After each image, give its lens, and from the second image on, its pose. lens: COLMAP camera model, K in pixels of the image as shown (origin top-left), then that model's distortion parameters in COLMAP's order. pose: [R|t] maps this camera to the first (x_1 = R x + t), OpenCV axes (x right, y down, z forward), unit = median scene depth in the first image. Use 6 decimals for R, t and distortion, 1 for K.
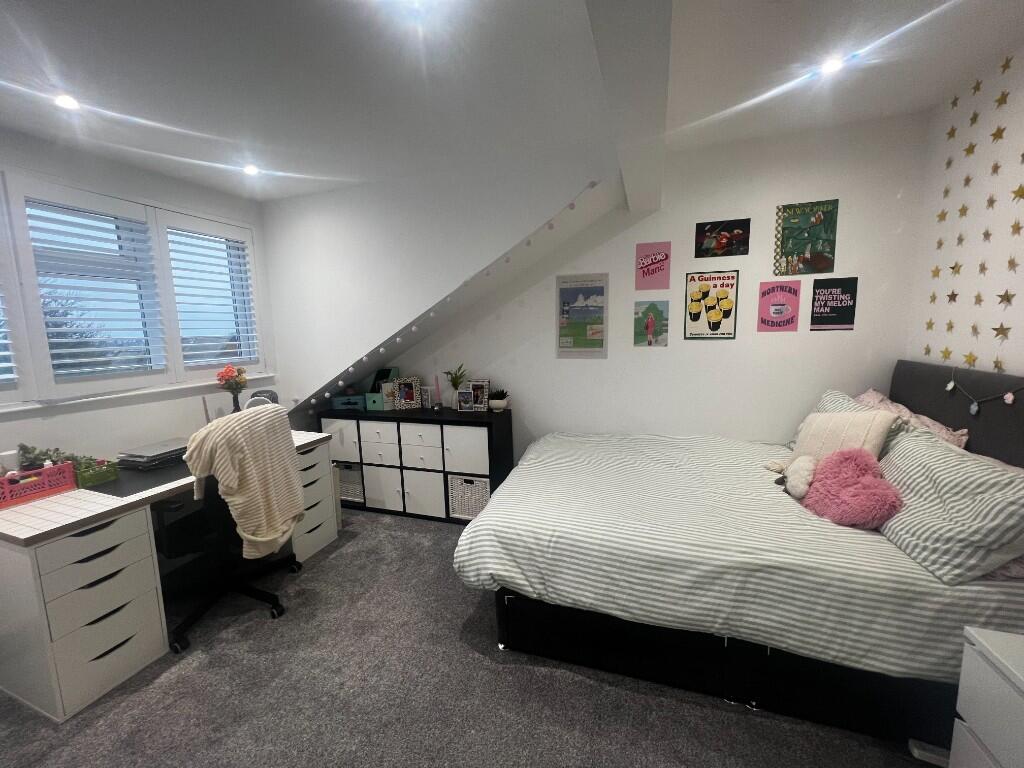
lens RADIAL K [[411.0, 0, 506.6], [0, 411.0, 384.4], [0, 0, 1]] dist [0.000141, -0.000095]
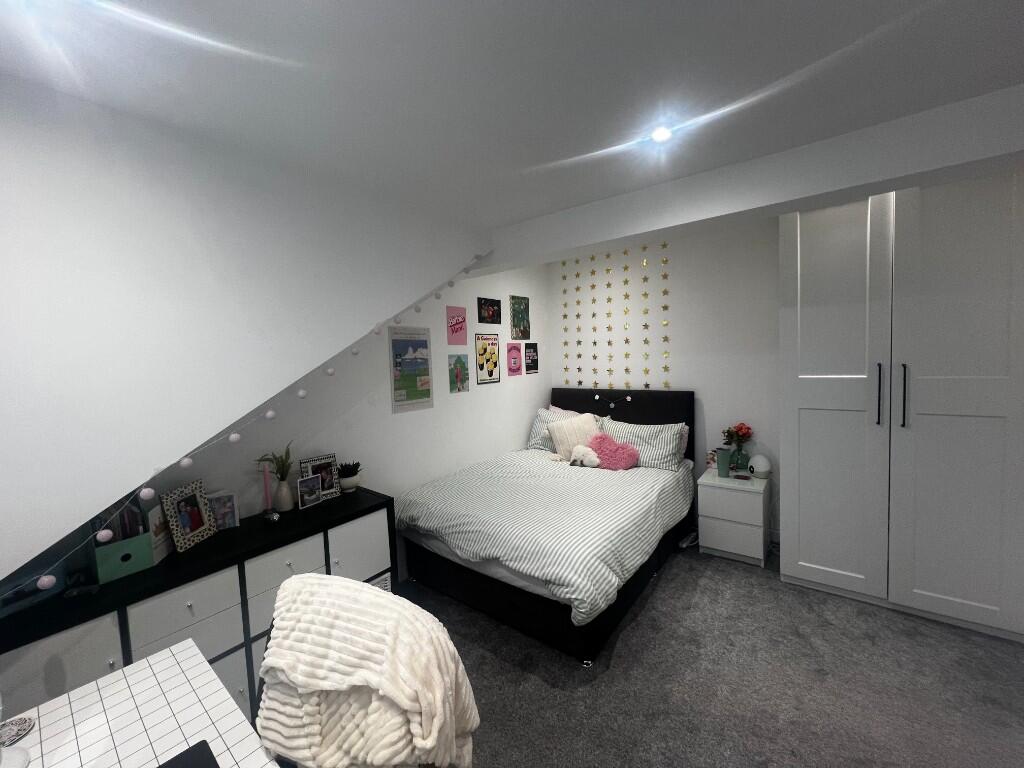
lens RADIAL K [[411.0, 0, 509.4], [0, 411.0, 383.0], [0, 0, 1]] dist [0.000141, -0.000095]
pose [[0.321014, -0.055790, 0.945430, -0.742904], [0.160209, 0.987076, 0.003850, -0.103947], [-0.933425, 0.150230, 0.325804, 0.495158]]
